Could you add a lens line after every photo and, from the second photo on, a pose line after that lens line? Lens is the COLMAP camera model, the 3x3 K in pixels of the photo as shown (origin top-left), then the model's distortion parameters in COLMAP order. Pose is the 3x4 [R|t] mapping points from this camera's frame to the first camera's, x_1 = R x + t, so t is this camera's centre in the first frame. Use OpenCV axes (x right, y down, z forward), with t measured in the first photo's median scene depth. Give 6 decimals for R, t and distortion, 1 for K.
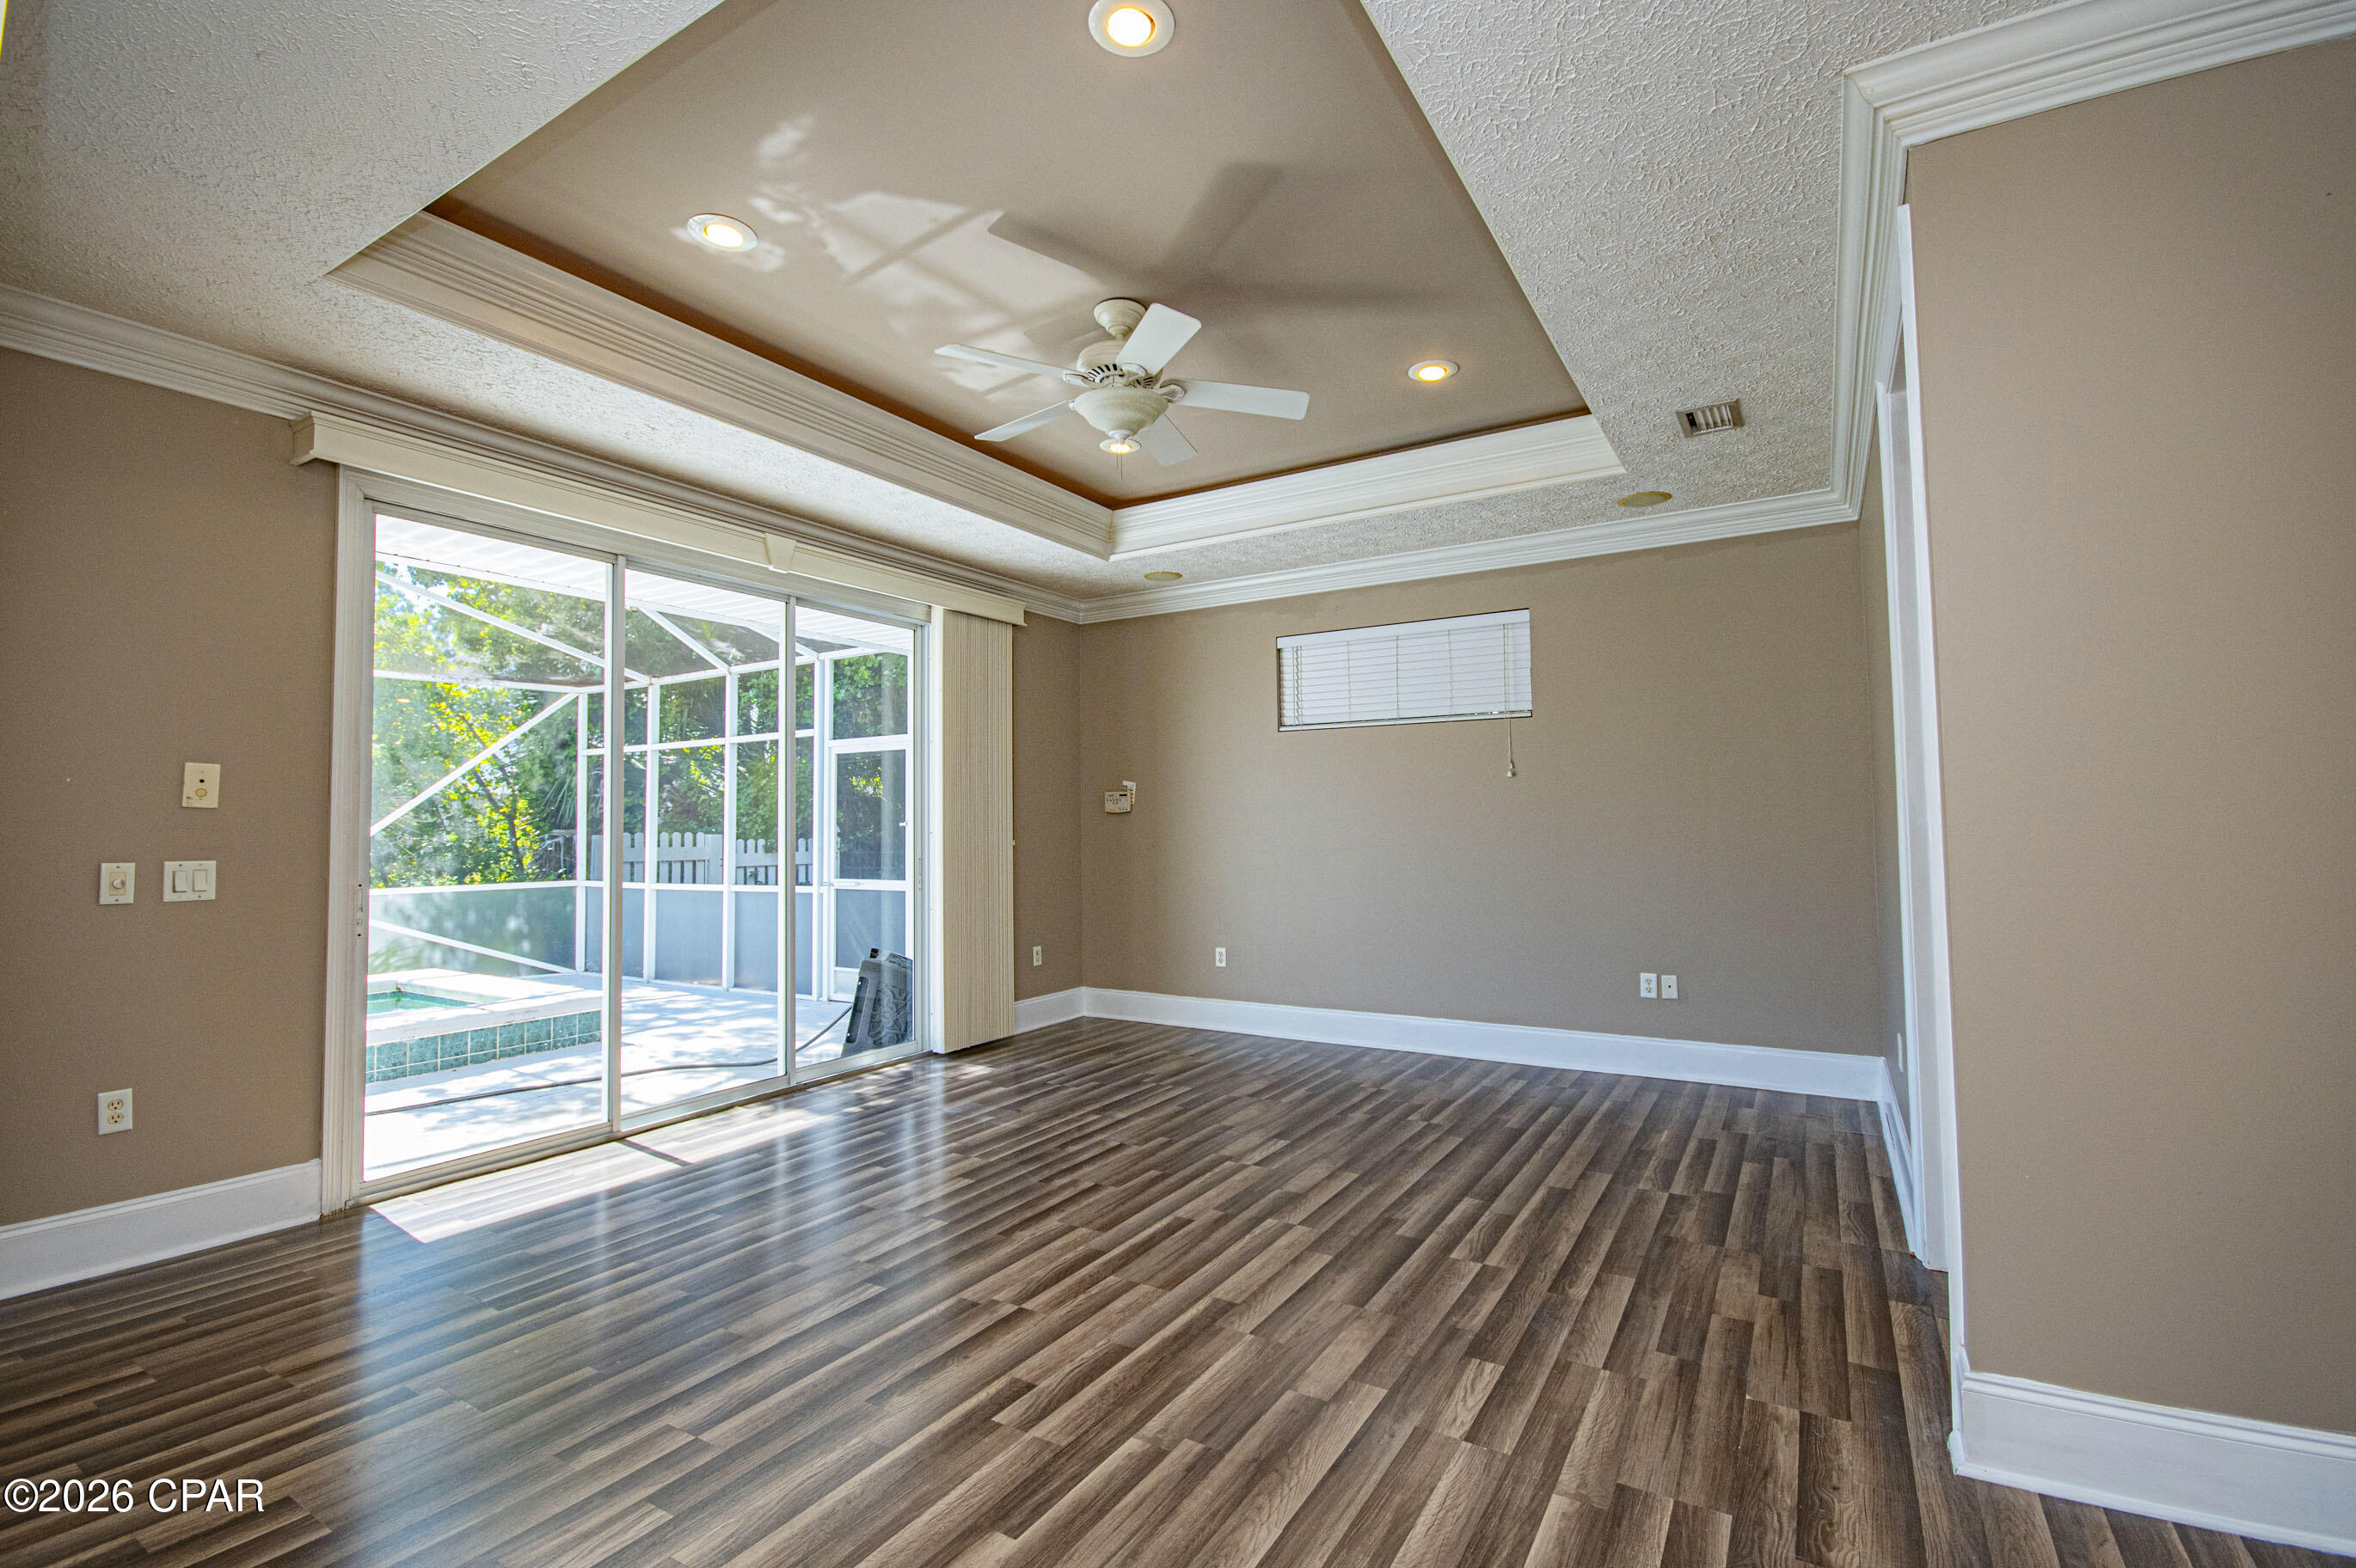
lens RADIAL K [[1066.6, 0, 1193.1], [0, 1066.6, 784.5], [0, 0, 1]] dist [-0.000351, -0.005012]
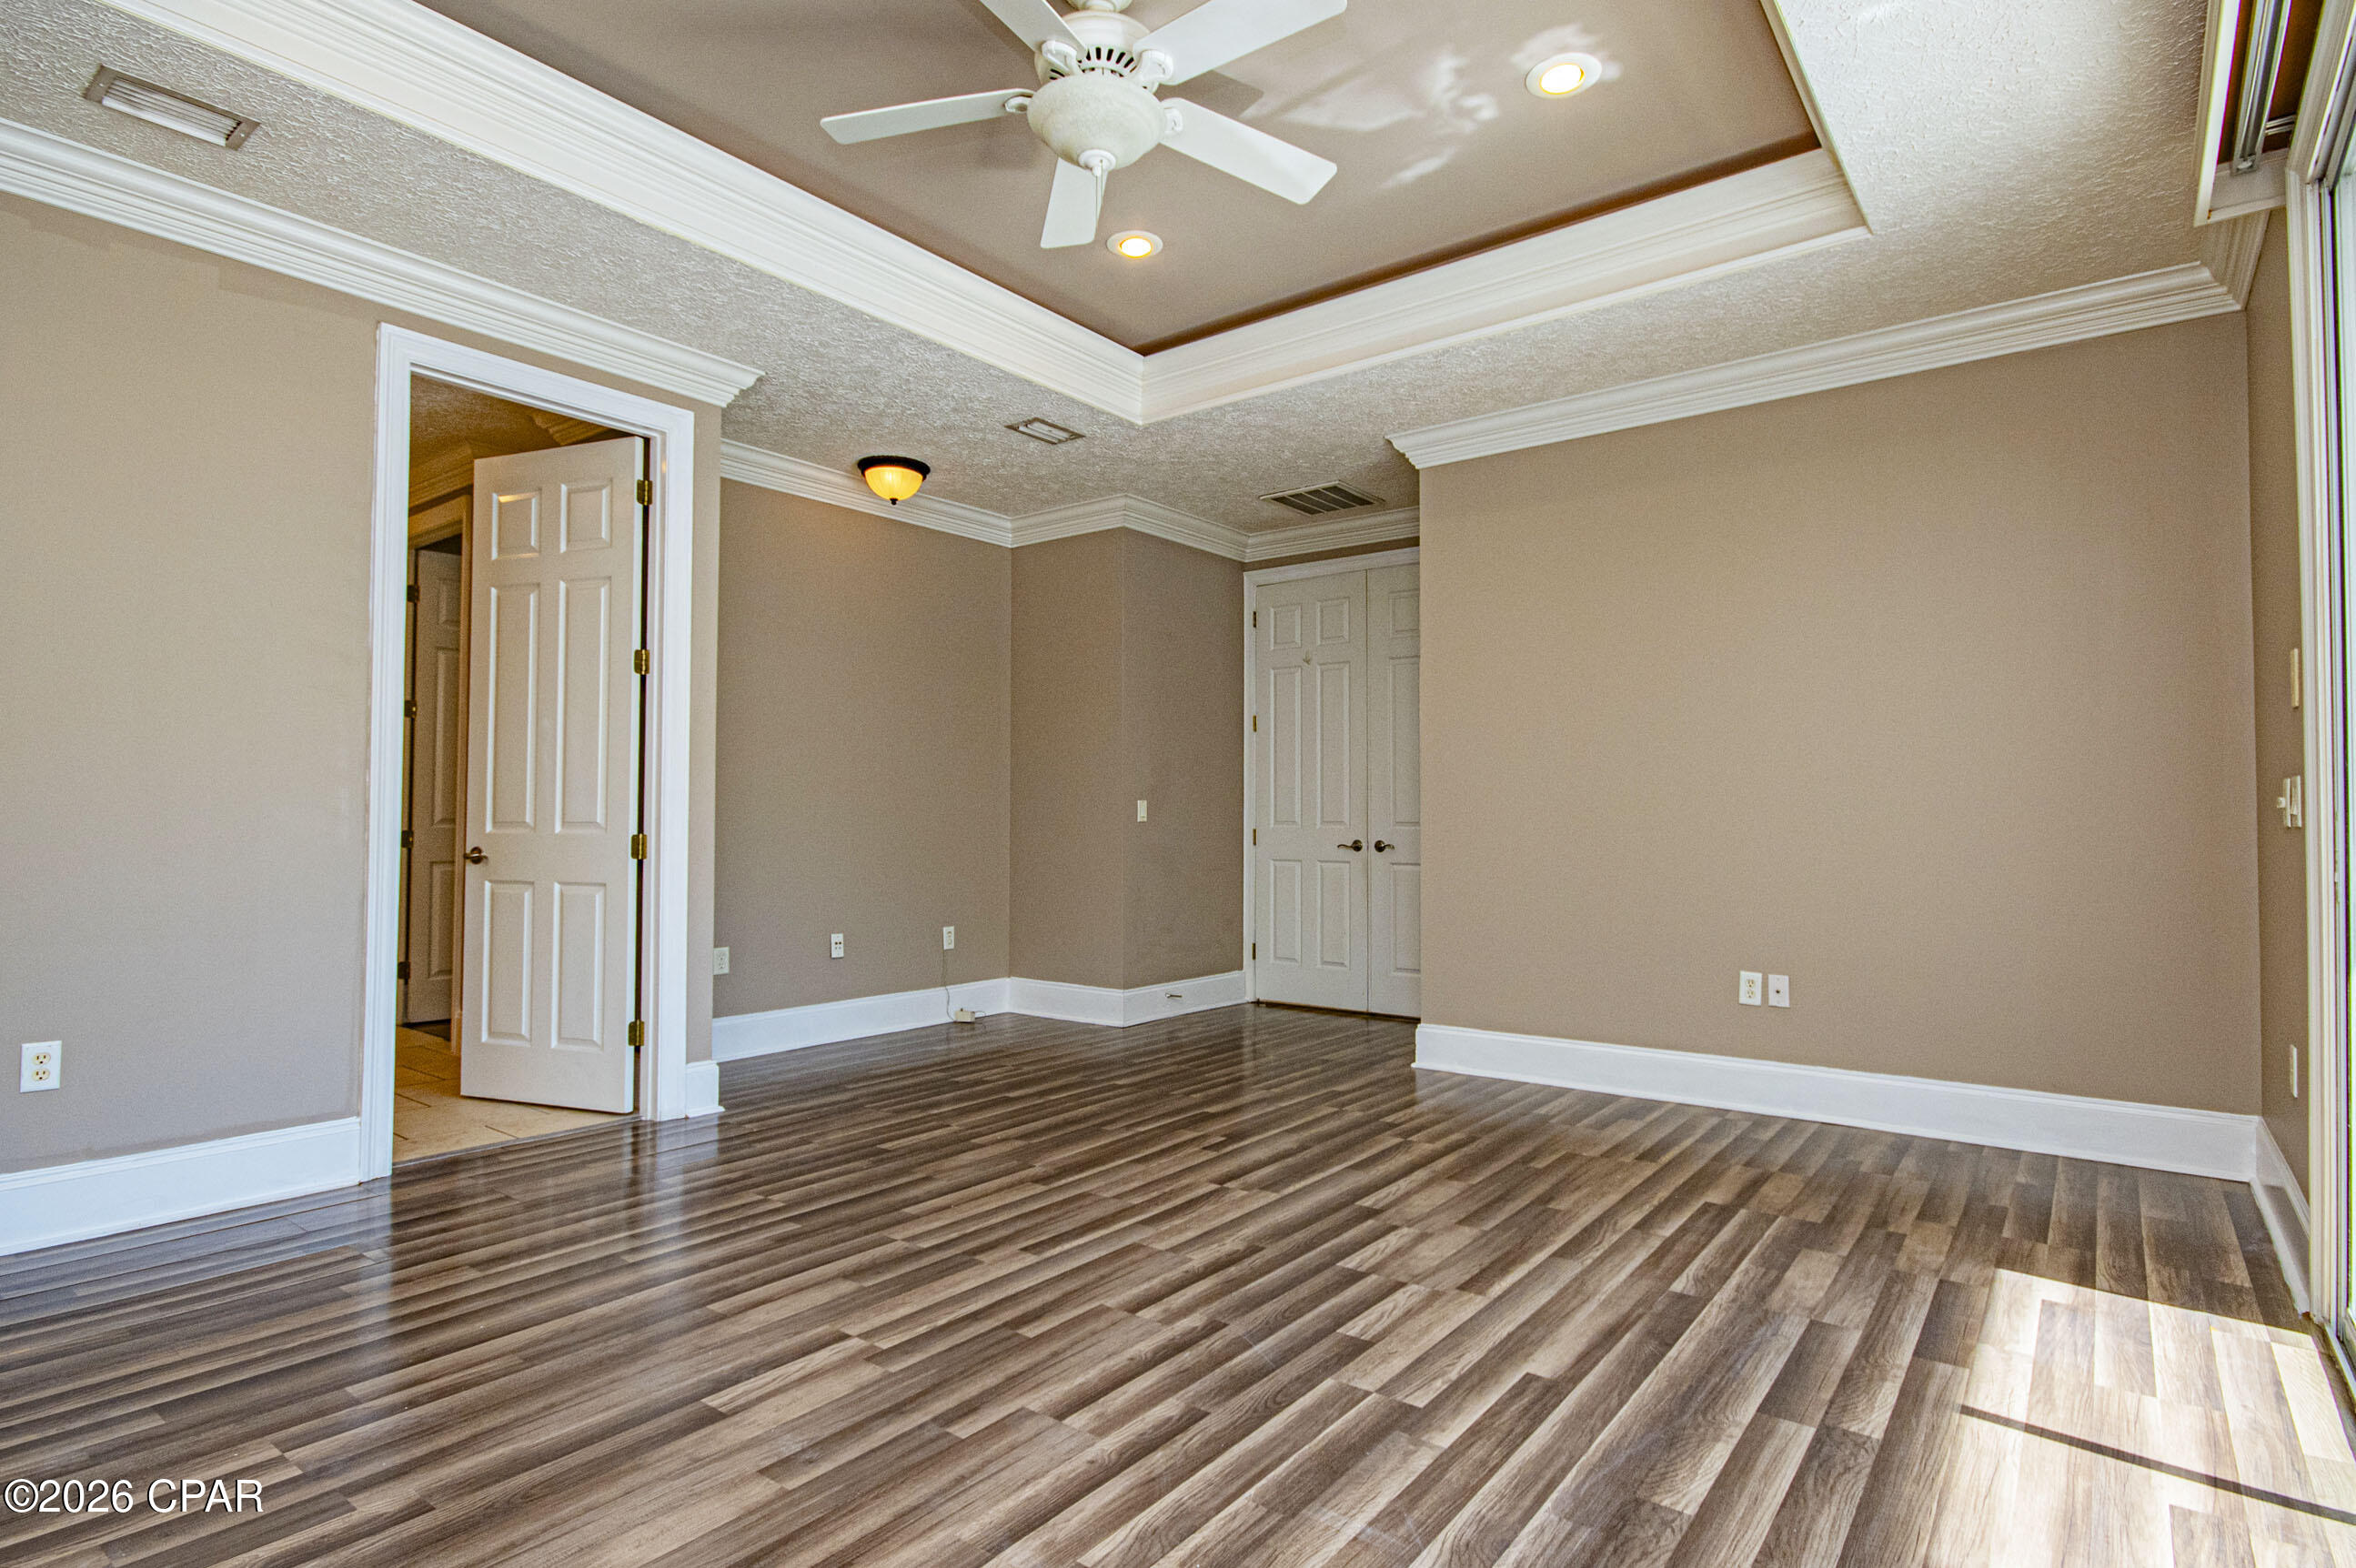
lens RADIAL K [[1066.6, 0, 1193.1], [0, 1066.6, 784.5], [0, 0, 1]] dist [-0.000351, -0.005012]
pose [[-0.994689, 0.012428, 0.102178, -0.213492], [0.004608, 0.997065, -0.076420, 0.130817], [-0.102827, -0.075544, -0.991826, 1.815909]]
